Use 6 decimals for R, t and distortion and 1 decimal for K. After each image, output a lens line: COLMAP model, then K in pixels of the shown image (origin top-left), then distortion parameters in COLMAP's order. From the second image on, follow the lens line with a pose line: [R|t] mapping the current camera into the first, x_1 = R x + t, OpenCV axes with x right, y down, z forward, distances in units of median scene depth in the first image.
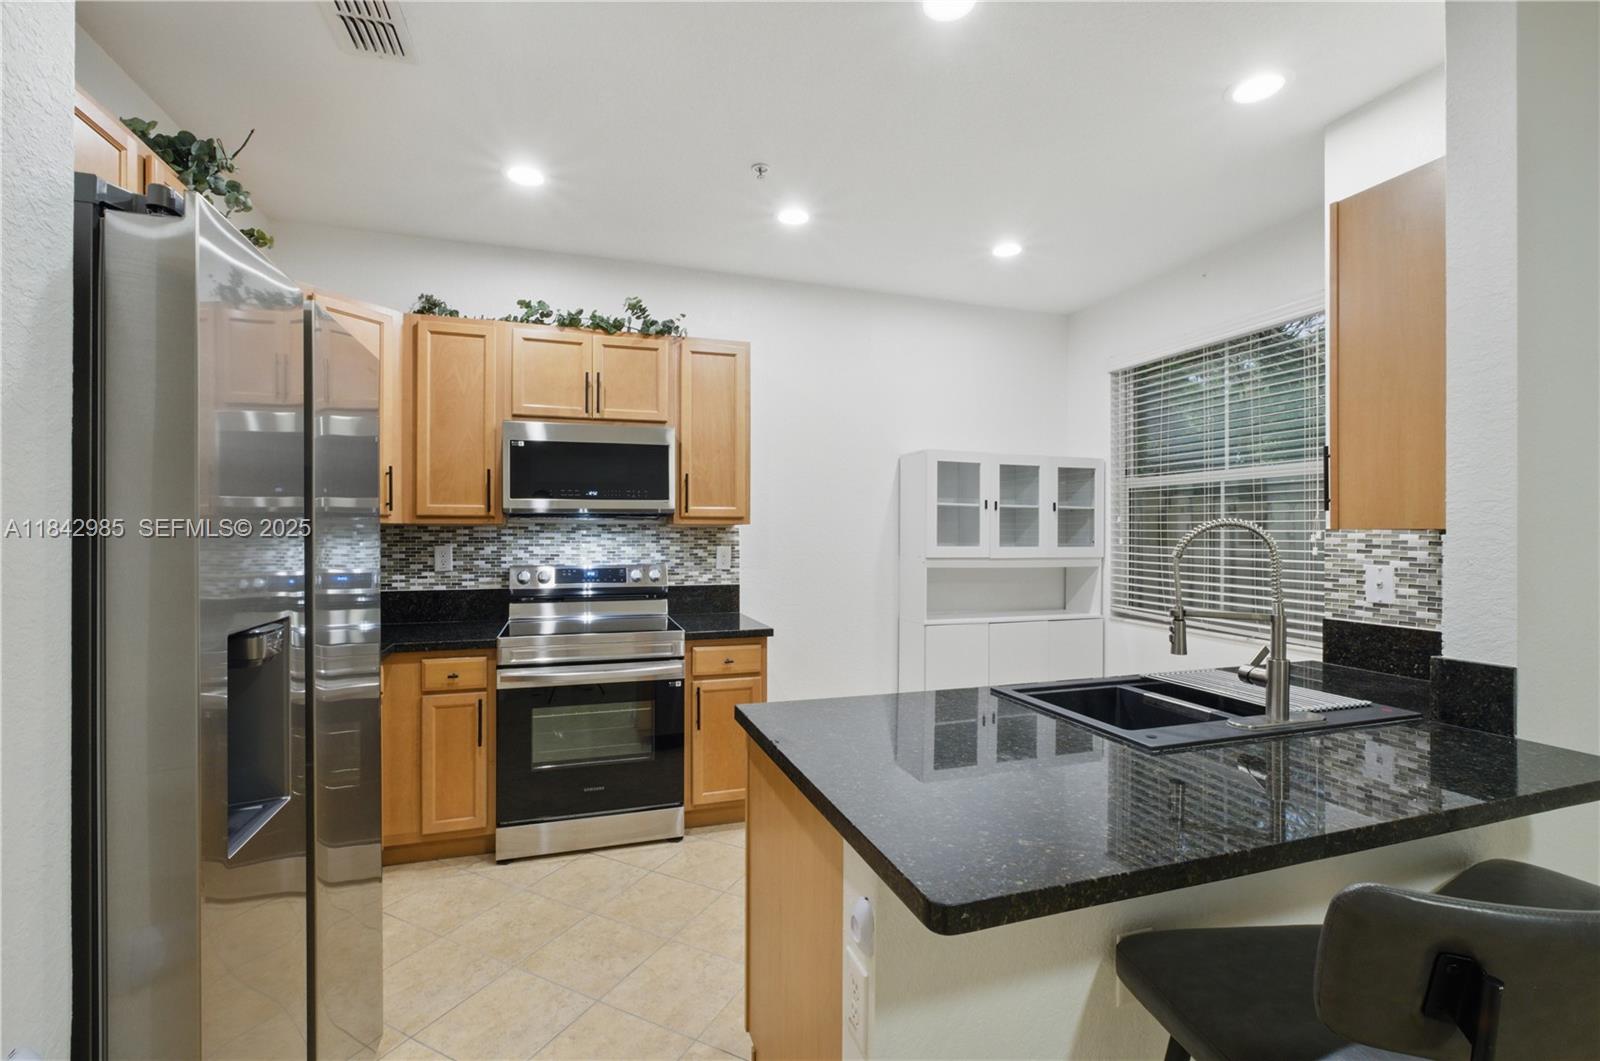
lens RADIAL K [[700.6, 0, 789.8], [0, 700.6, 528.6], [0, 0, 1]] dist [-0.018399, 0.006899]
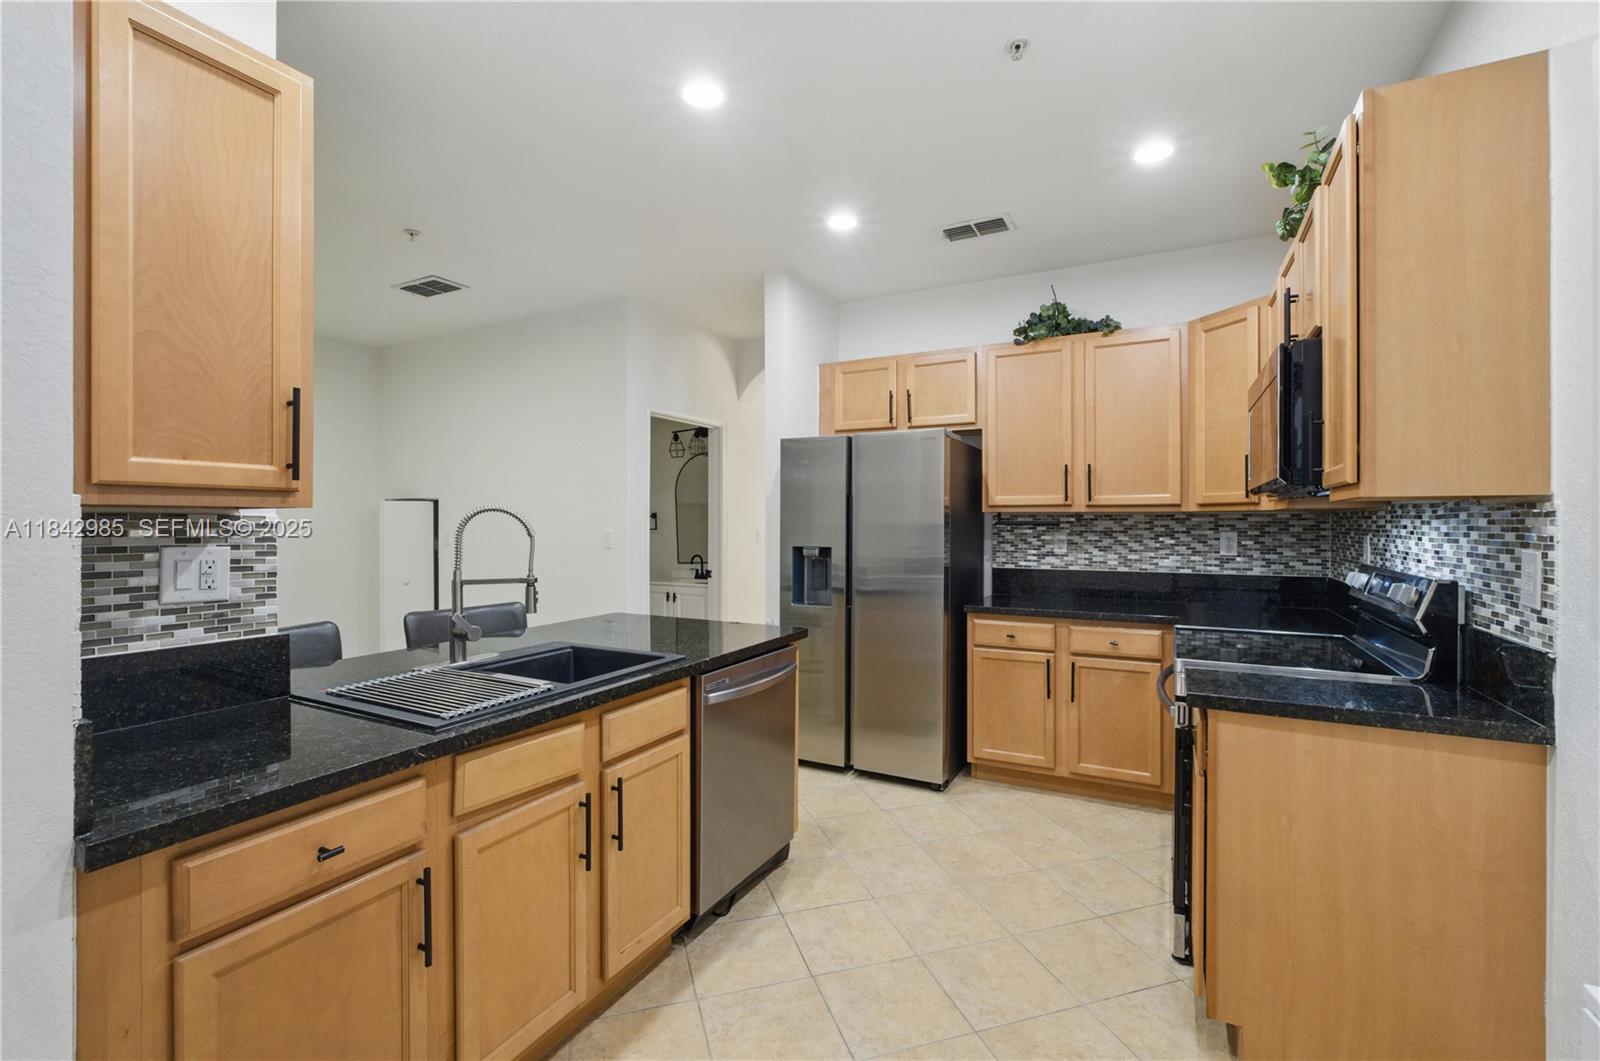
lens RADIAL K [[700.6, 0, 789.8], [0, 700.6, 528.6], [0, 0, 1]] dist [-0.018399, 0.006899]
pose [[-0.732197, 0.000012, -0.681093, 0.549540], [-0.004198, 0.999981, 0.004531, 0.015314], [0.681080, 0.006177, -0.732183, 1.146857]]
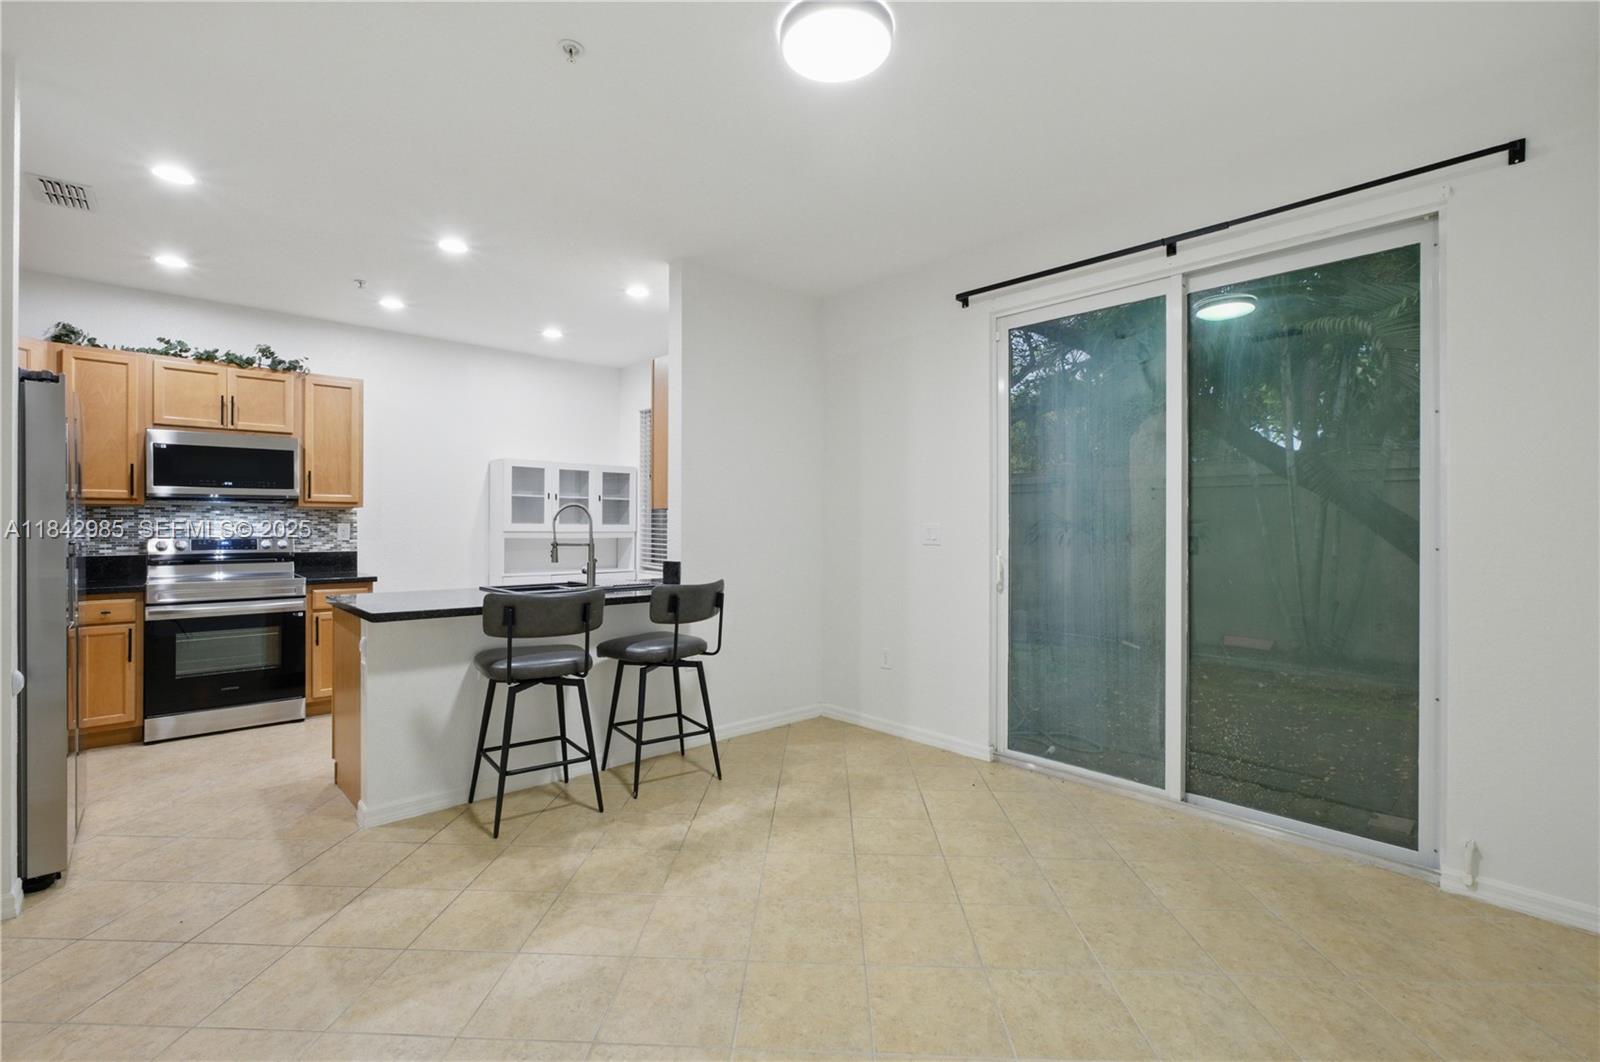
lens RADIAL K [[740.9, 0, 830.1], [0, 740.9, 524.3], [0, 0, 1]] dist [-0.019614, 0.007776]
pose [[0.906017, 0.000364, 0.423241, 0.177581], [-0.001827, 0.999994, 0.003051, 0.023246], [-0.423237, -0.003537, 0.906012, -0.791075]]
